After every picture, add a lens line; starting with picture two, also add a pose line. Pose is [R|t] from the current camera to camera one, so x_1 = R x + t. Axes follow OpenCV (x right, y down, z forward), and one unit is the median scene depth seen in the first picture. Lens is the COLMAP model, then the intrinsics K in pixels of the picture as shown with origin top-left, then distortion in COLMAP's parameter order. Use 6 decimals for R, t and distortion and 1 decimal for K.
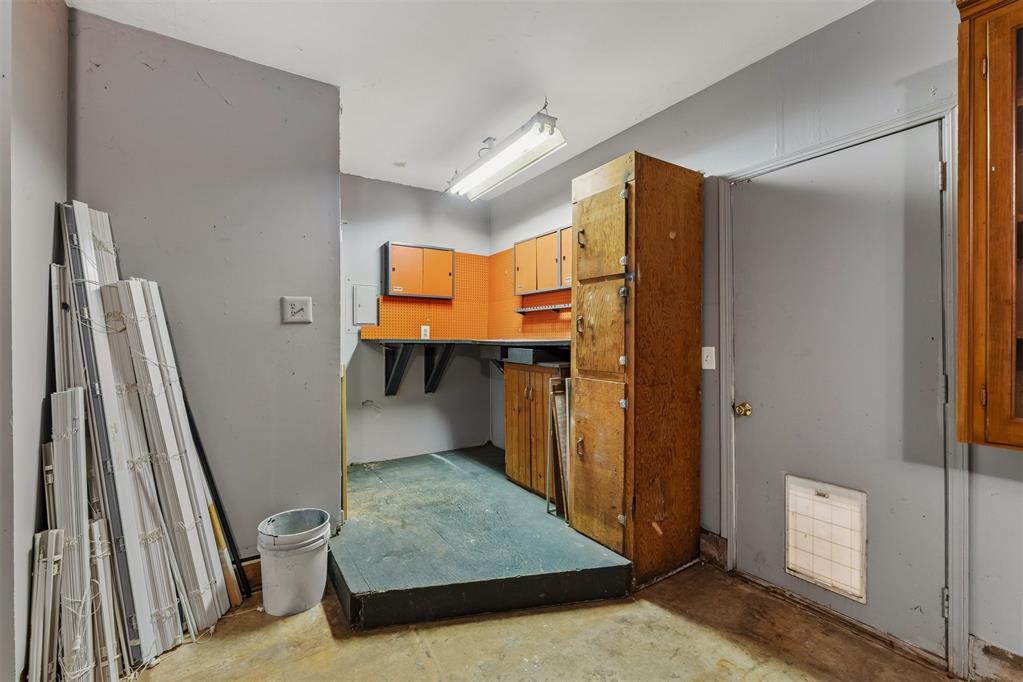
lens RADIAL K [[431.2, 0, 514.6], [0, 431.2, 339.6], [0, 0, 1]] dist [-0.009887, 0.000246]
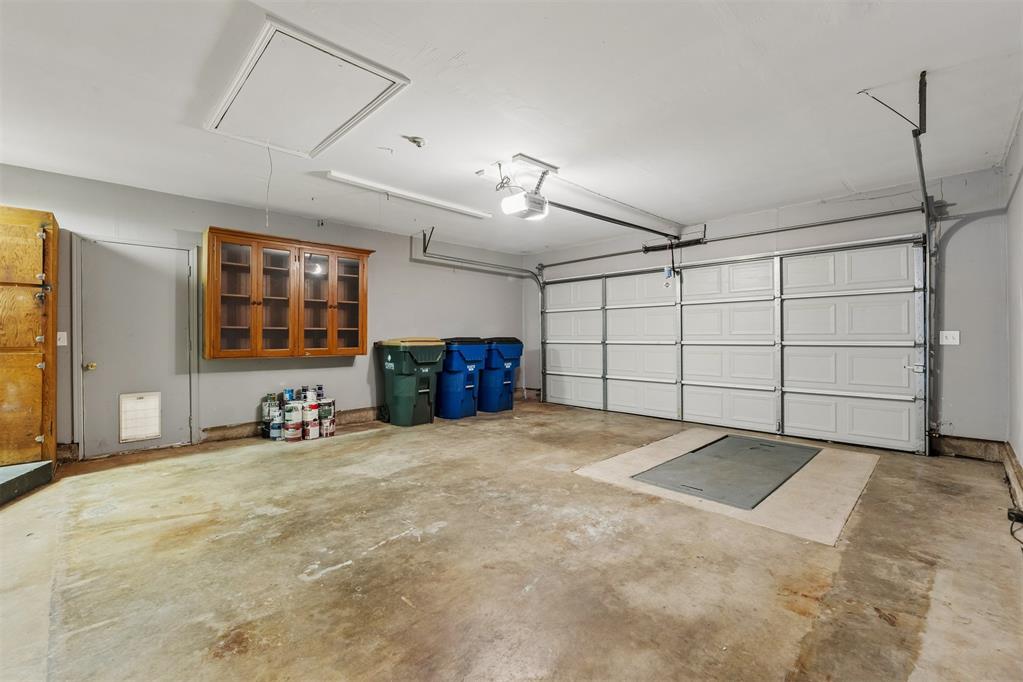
lens RADIAL K [[431.2, 0, 514.9], [0, 431.2, 335.8], [0, 0, 1]] dist [-0.009887, 0.000246]
pose [[-0.195142, 0.005217, 0.980761, -1.656555], [0.006638, 0.999970, -0.003998, 0.054674], [-0.980753, 0.005730, -0.195170, -0.425244]]
